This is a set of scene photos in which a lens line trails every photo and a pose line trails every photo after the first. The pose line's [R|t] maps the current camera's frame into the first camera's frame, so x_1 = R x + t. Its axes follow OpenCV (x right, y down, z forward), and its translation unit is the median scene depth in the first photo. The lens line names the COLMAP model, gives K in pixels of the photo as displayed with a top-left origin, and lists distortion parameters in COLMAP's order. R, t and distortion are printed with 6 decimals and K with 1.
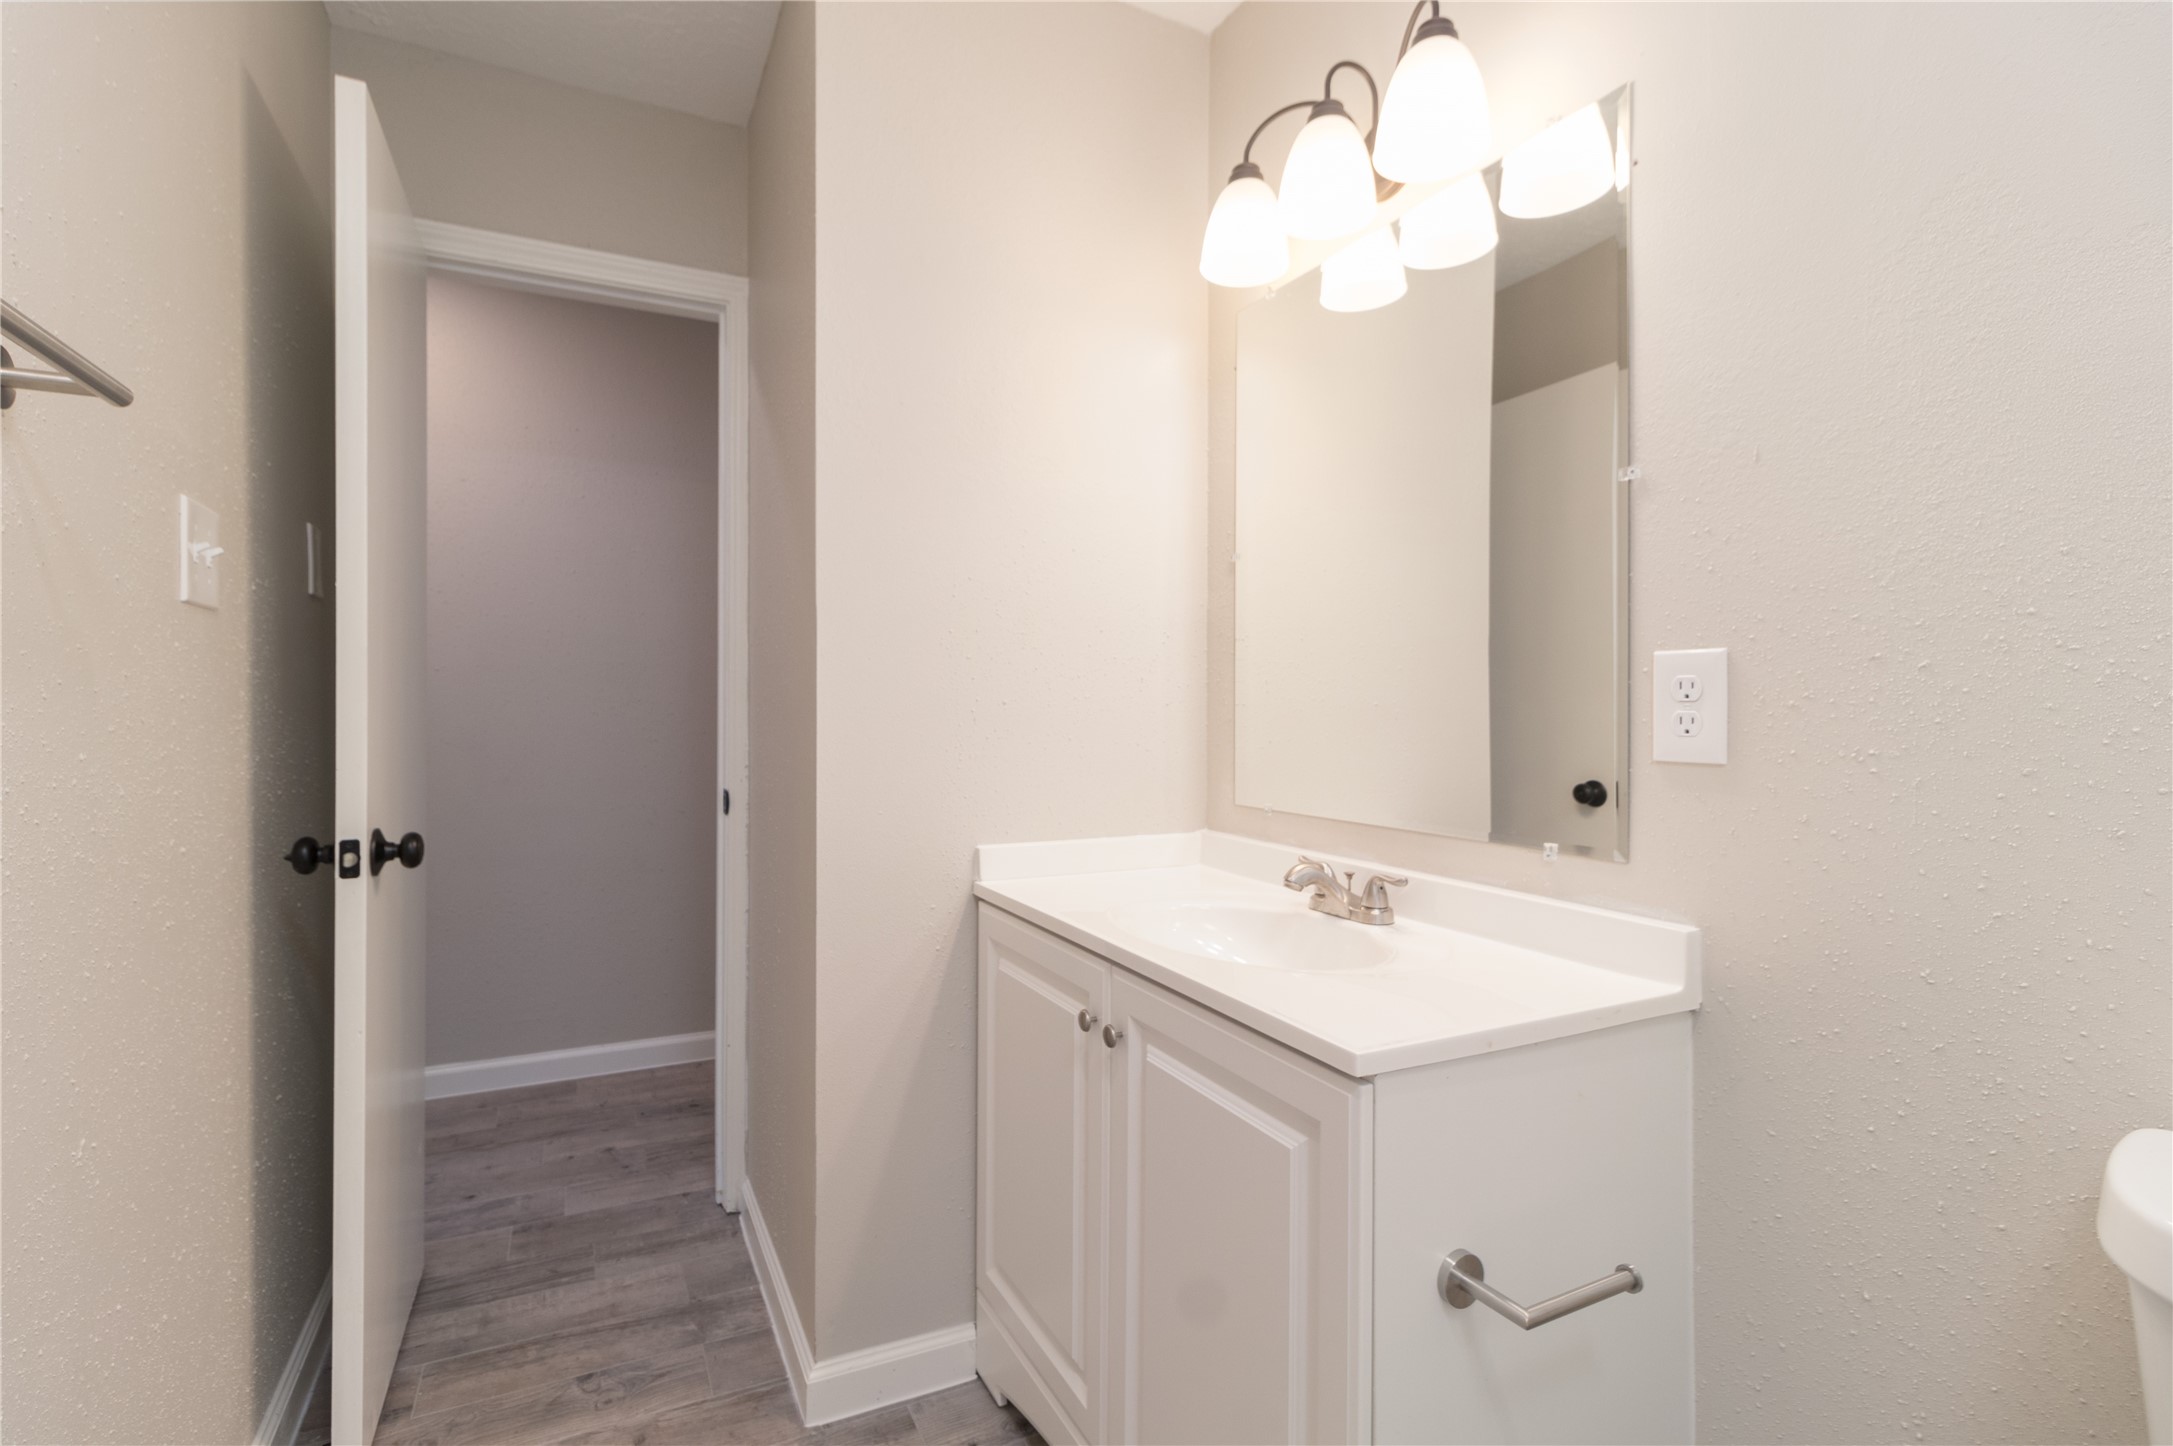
lens RADIAL K [[1025.8, 0, 1088.2], [0, 1025.8, 718.2], [0, 0, 1]] dist [0.005422, -0.001489]
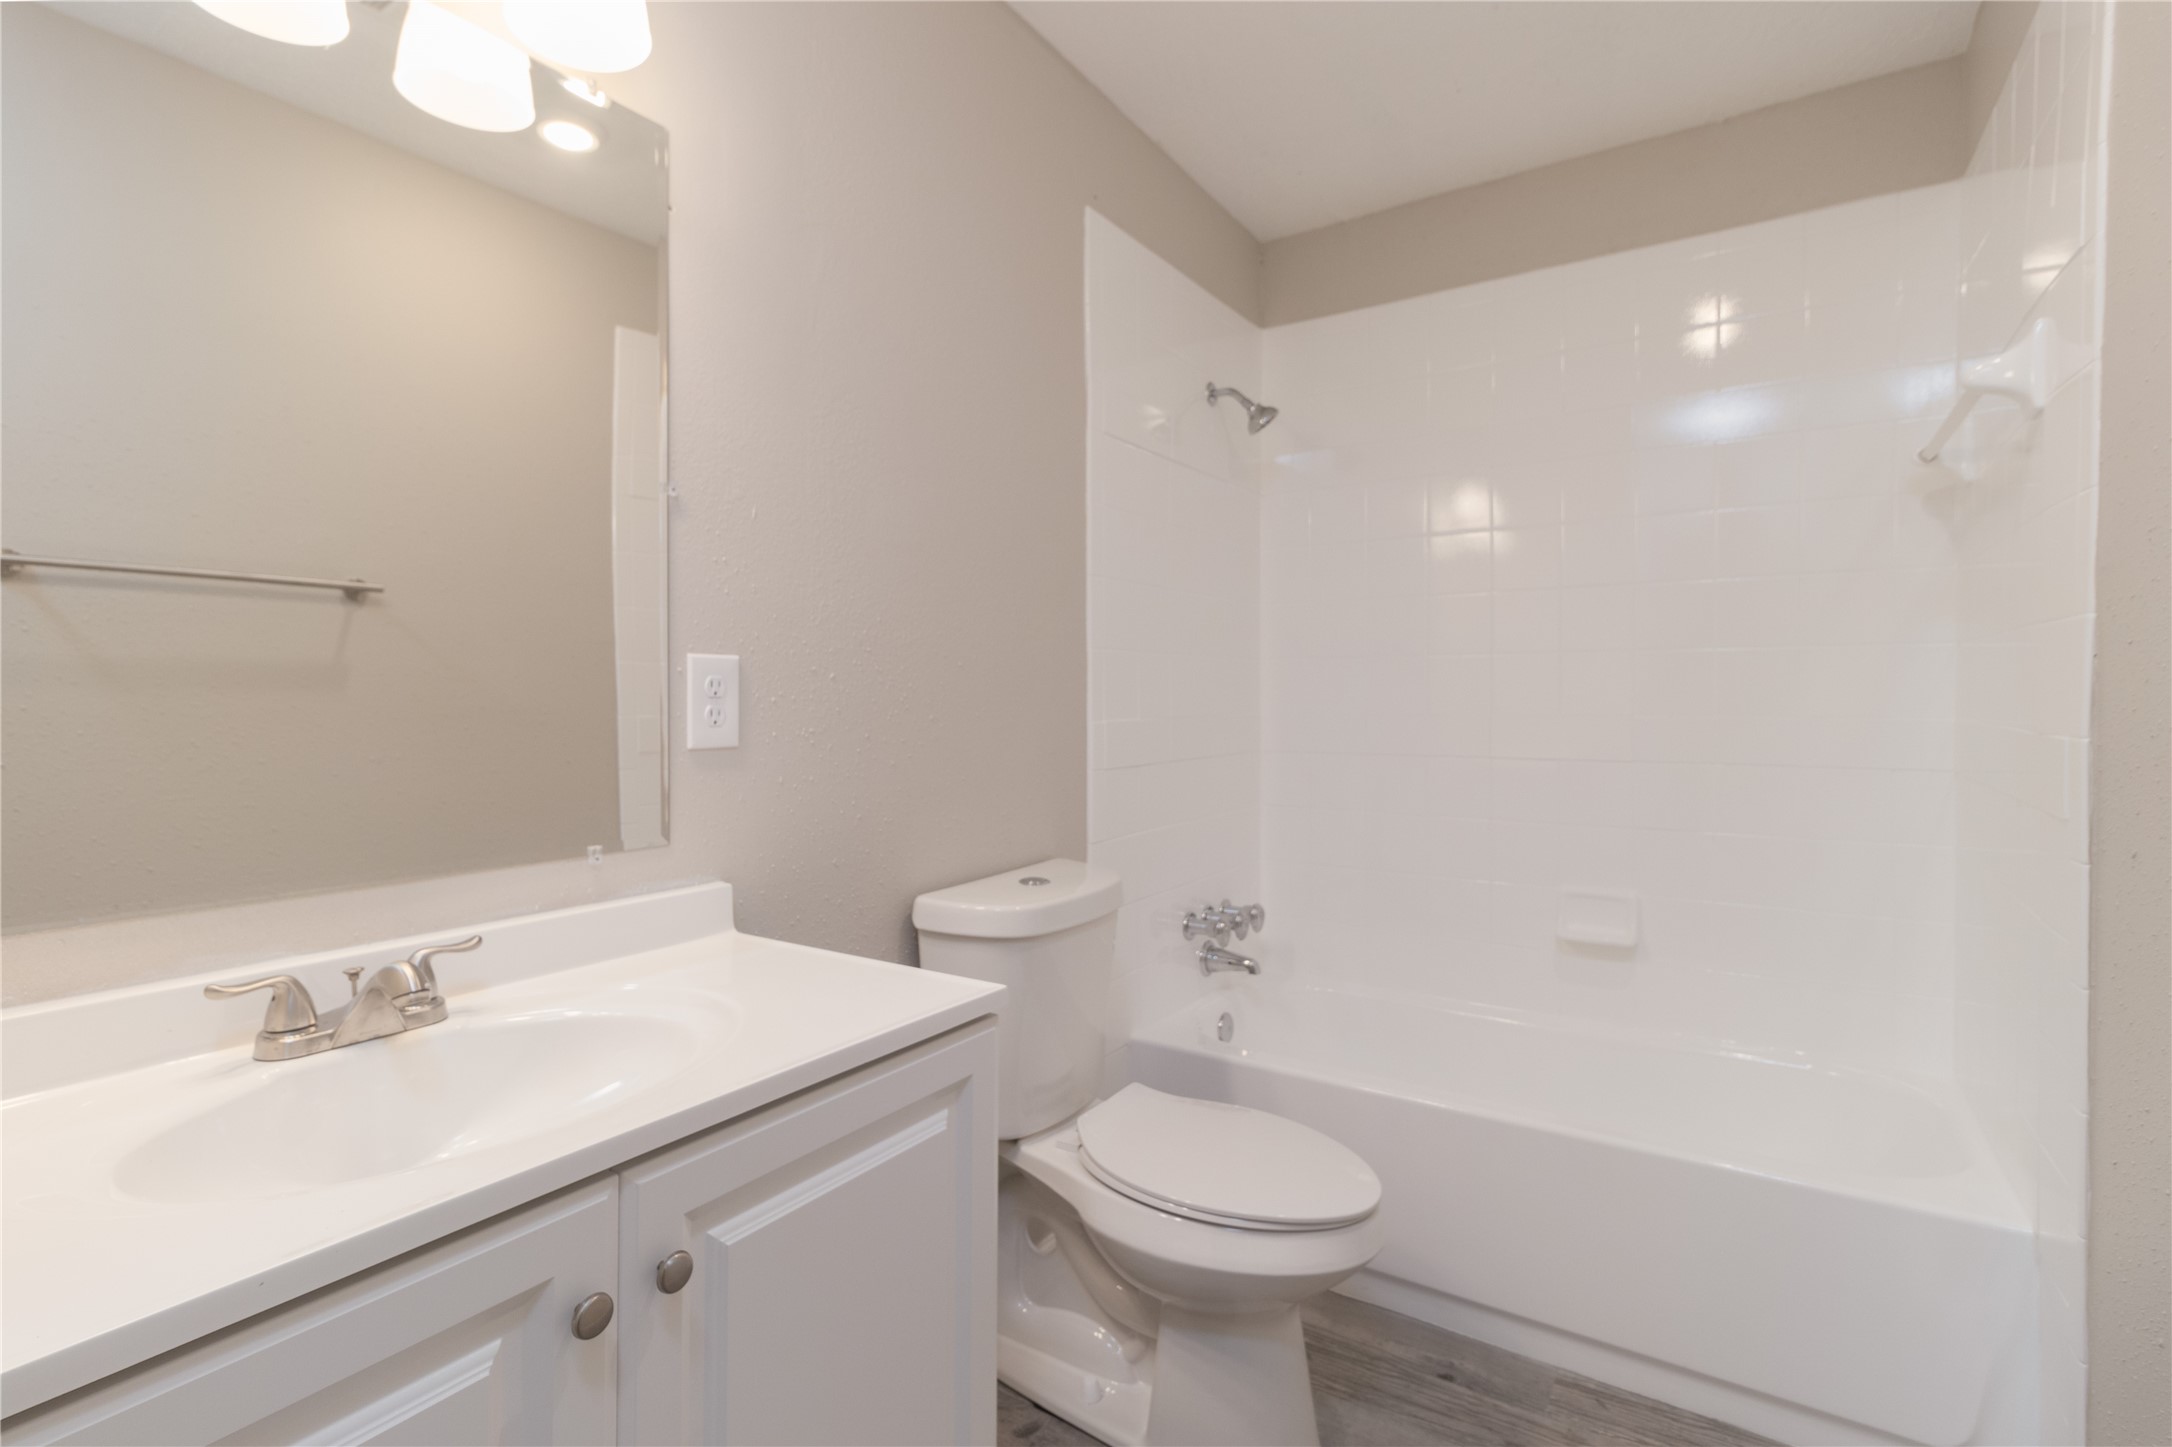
lens RADIAL K [[1025.3, 0, 1085.3], [0, 1025.3, 712.4], [0, 0, 1]] dist [0.005422, -0.001489]
pose [[-0.509482, -0.020736, 0.860231, -0.657100], [0.003989, 0.999642, 0.026459, -0.028102], [-0.860472, 0.016911, -0.509217, 1.198107]]
